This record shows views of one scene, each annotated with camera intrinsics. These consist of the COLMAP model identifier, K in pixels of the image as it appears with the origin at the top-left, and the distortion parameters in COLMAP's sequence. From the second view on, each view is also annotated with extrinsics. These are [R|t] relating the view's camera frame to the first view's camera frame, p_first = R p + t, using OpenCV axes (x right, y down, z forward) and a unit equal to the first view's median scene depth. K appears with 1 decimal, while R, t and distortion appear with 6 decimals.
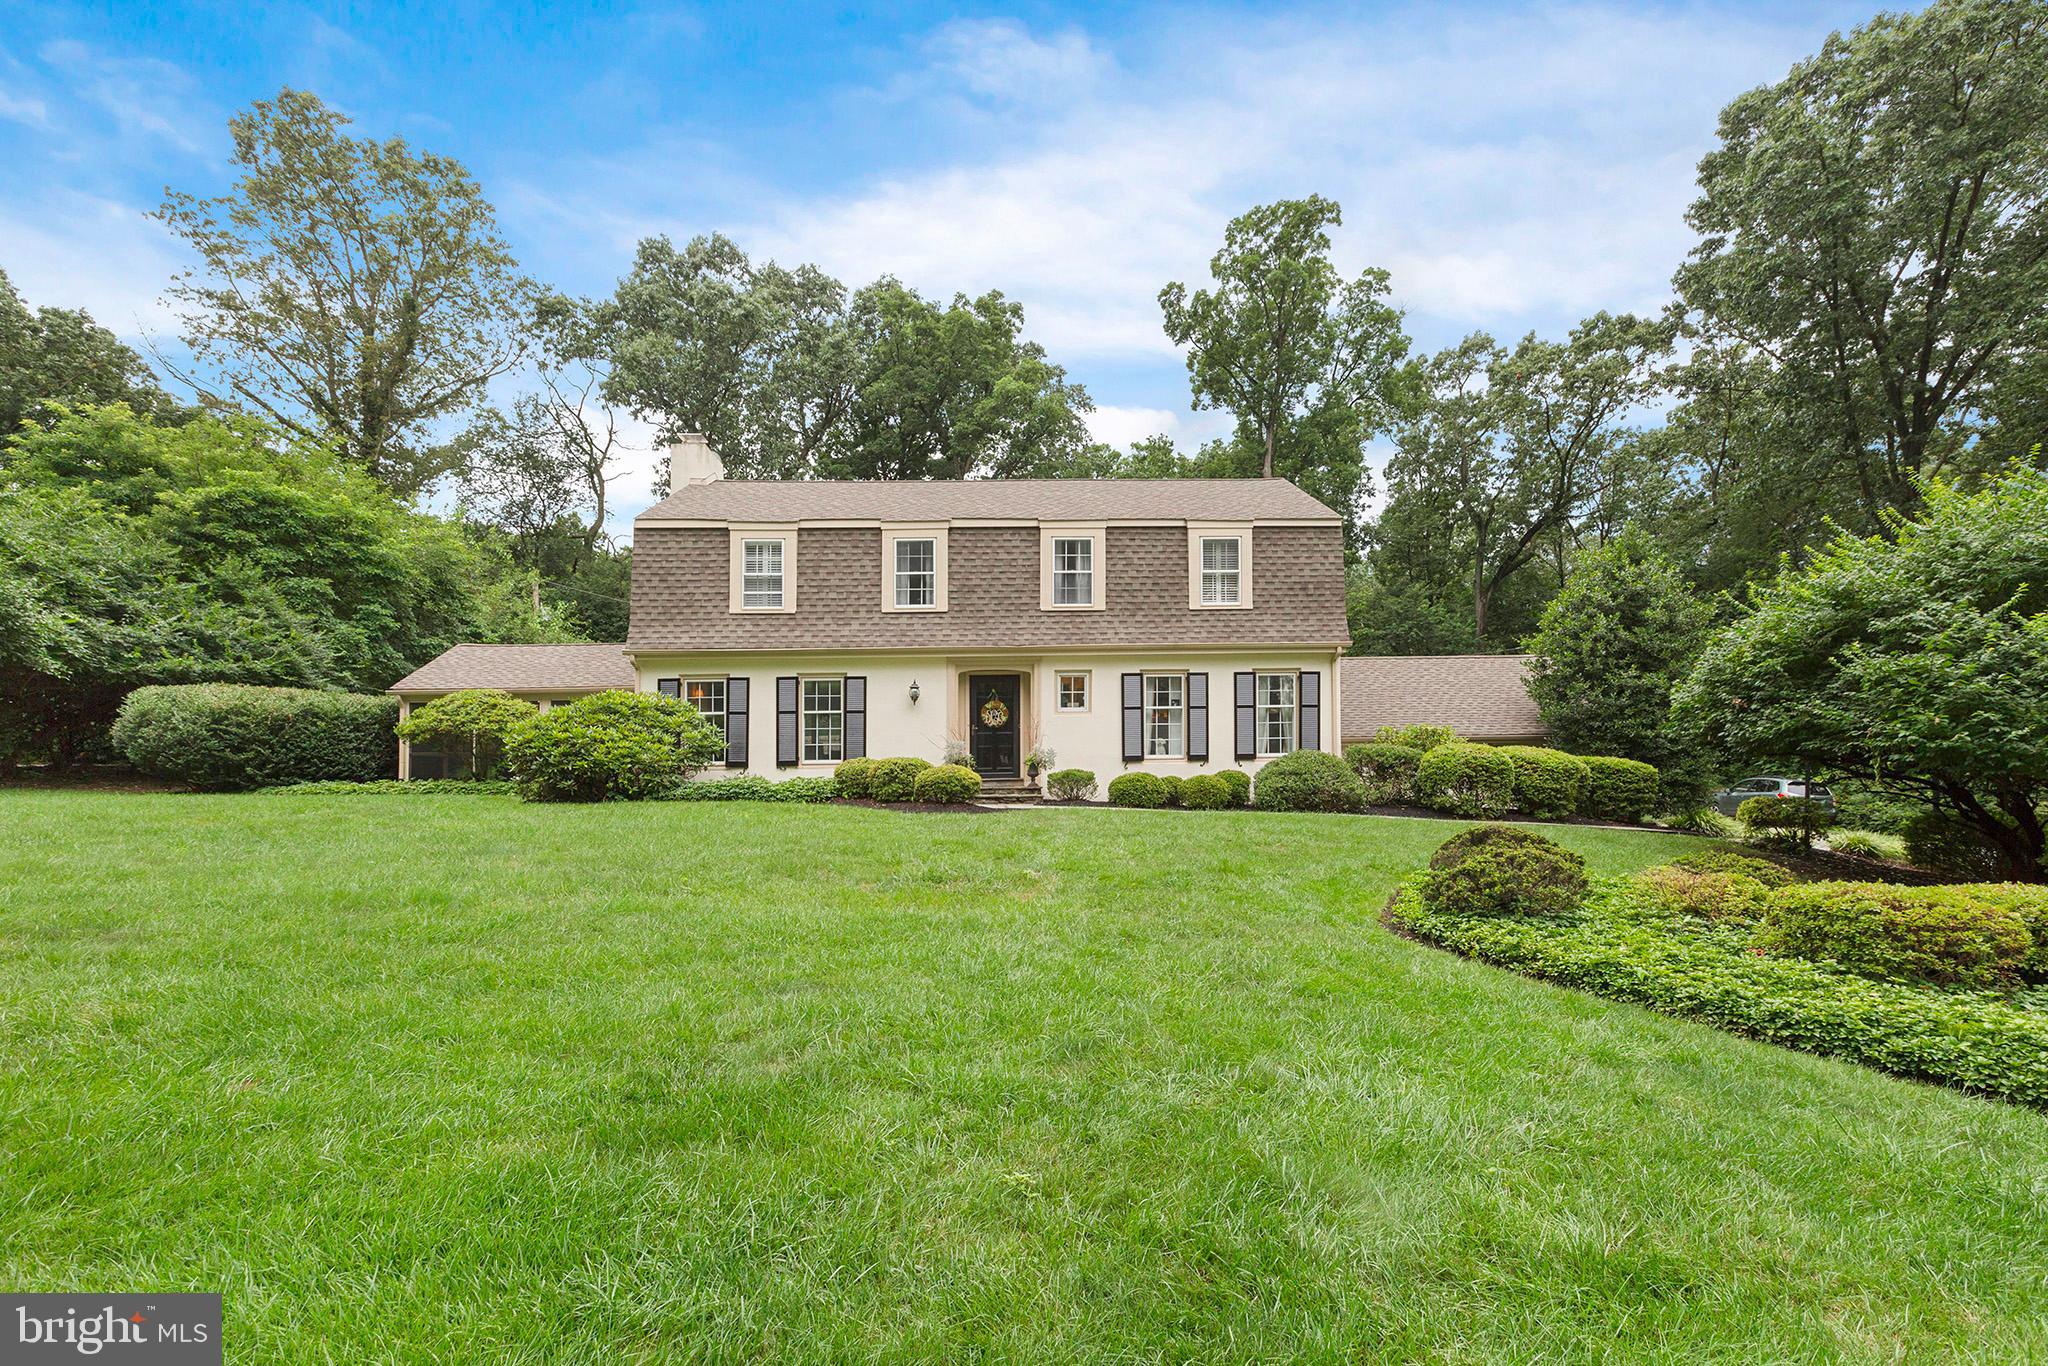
lens RADIAL K [[923.3, 0, 1023.5], [0, 923.3, 681.7], [0, 0, 1]] dist [0.000645, 0.000473]
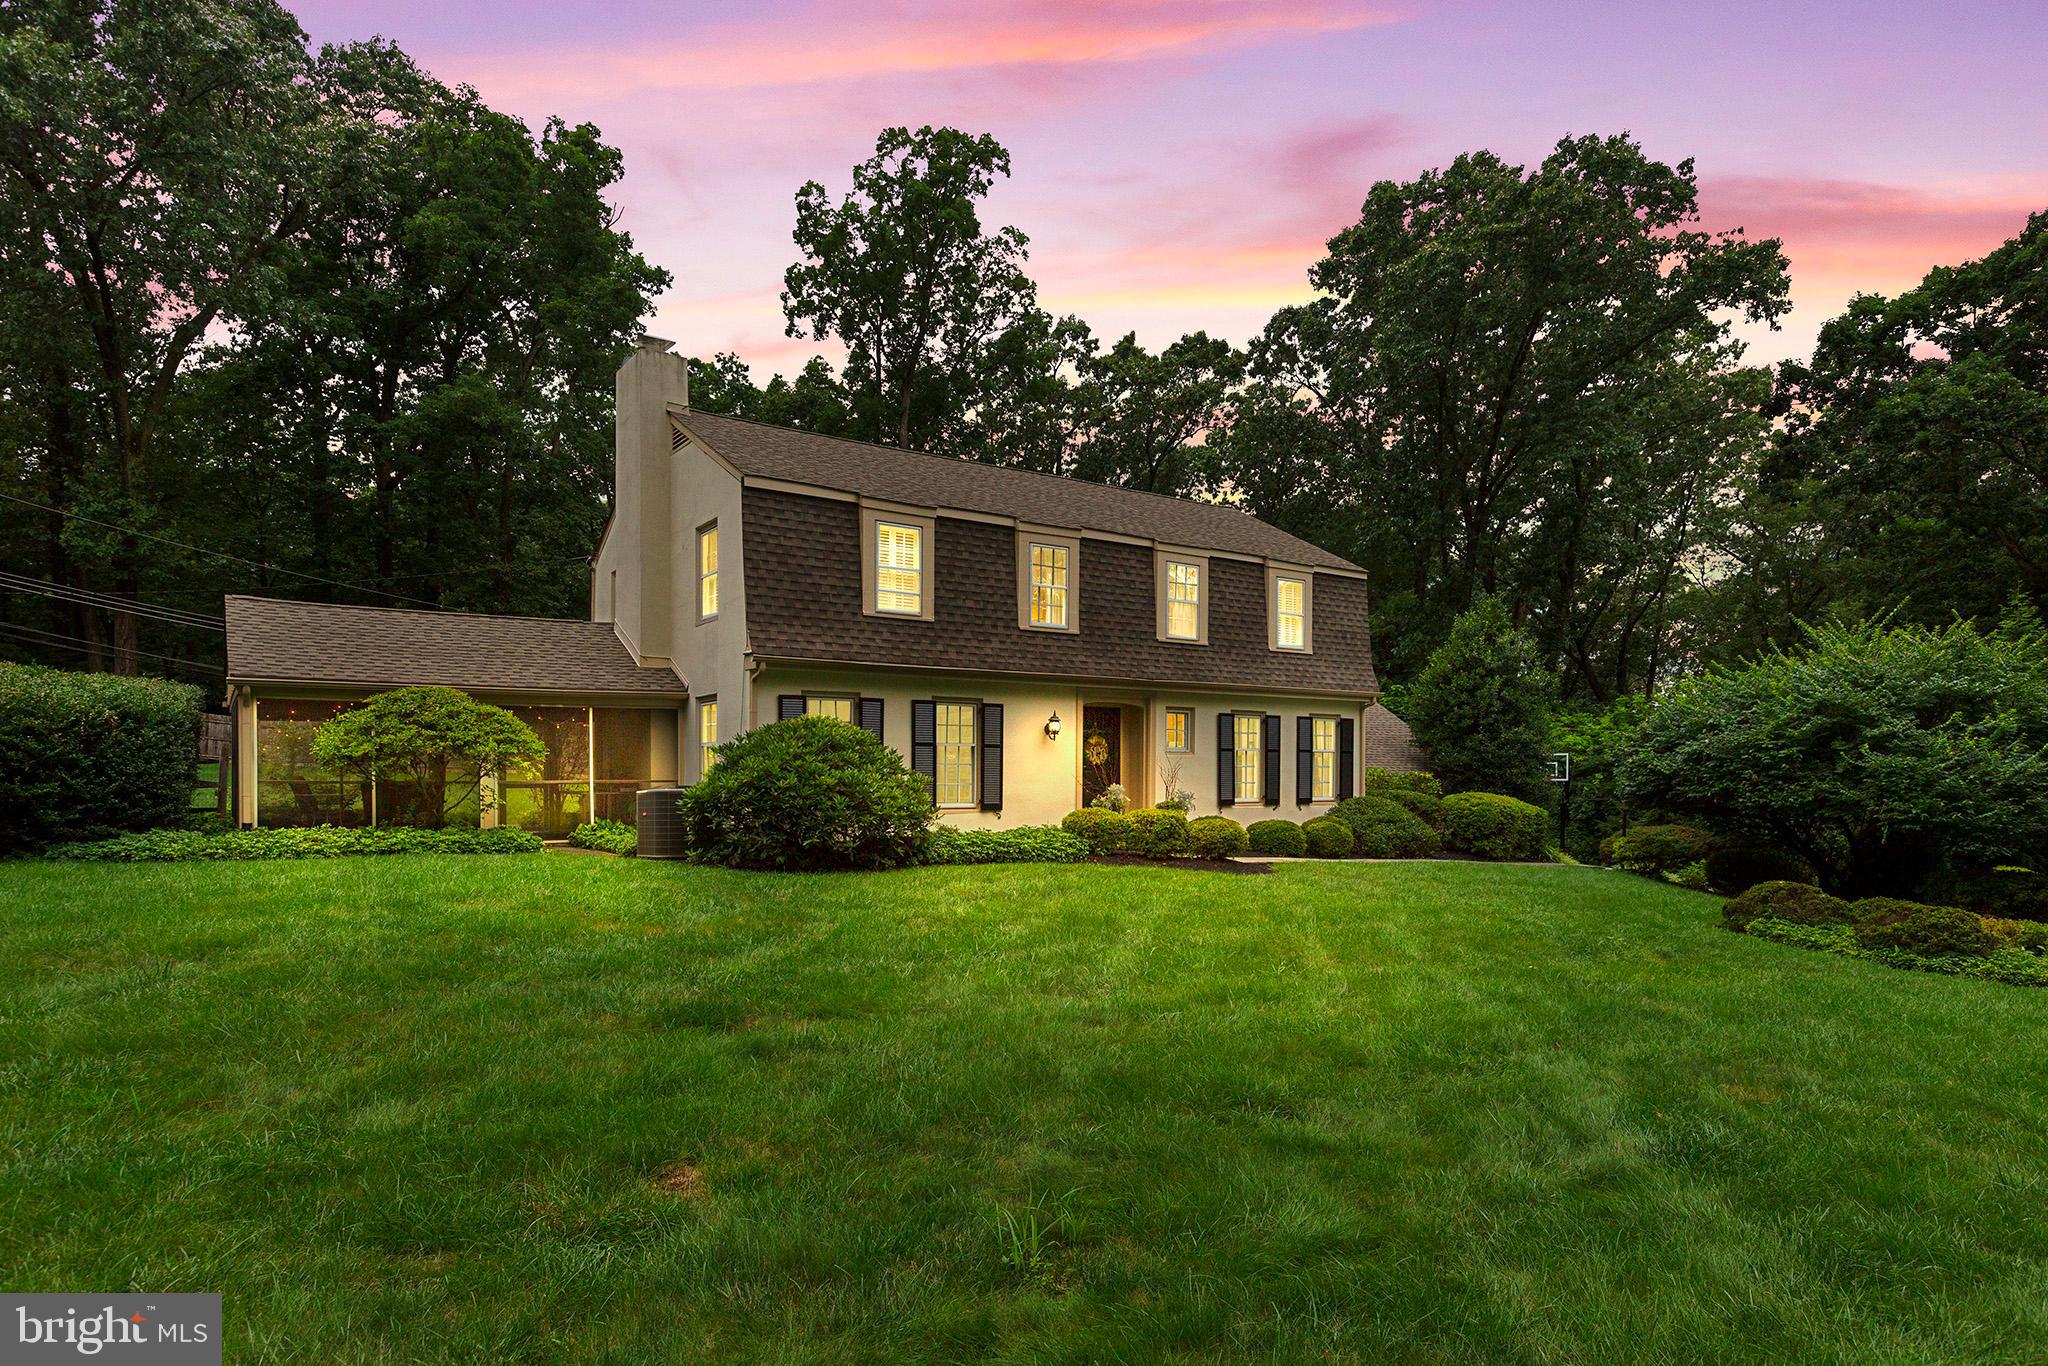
lens RADIAL K [[1138.0, 0, 1022.7], [0, 1138.0, 685.3], [0, 0, 1]] dist [0.003349, 0.000151]
pose [[0.850266, 0.059476, 0.522982, -0.194296], [-0.073104, 0.997309, 0.005435, -0.008208], [-0.521251, -0.042854, 0.852327, 0.028661]]
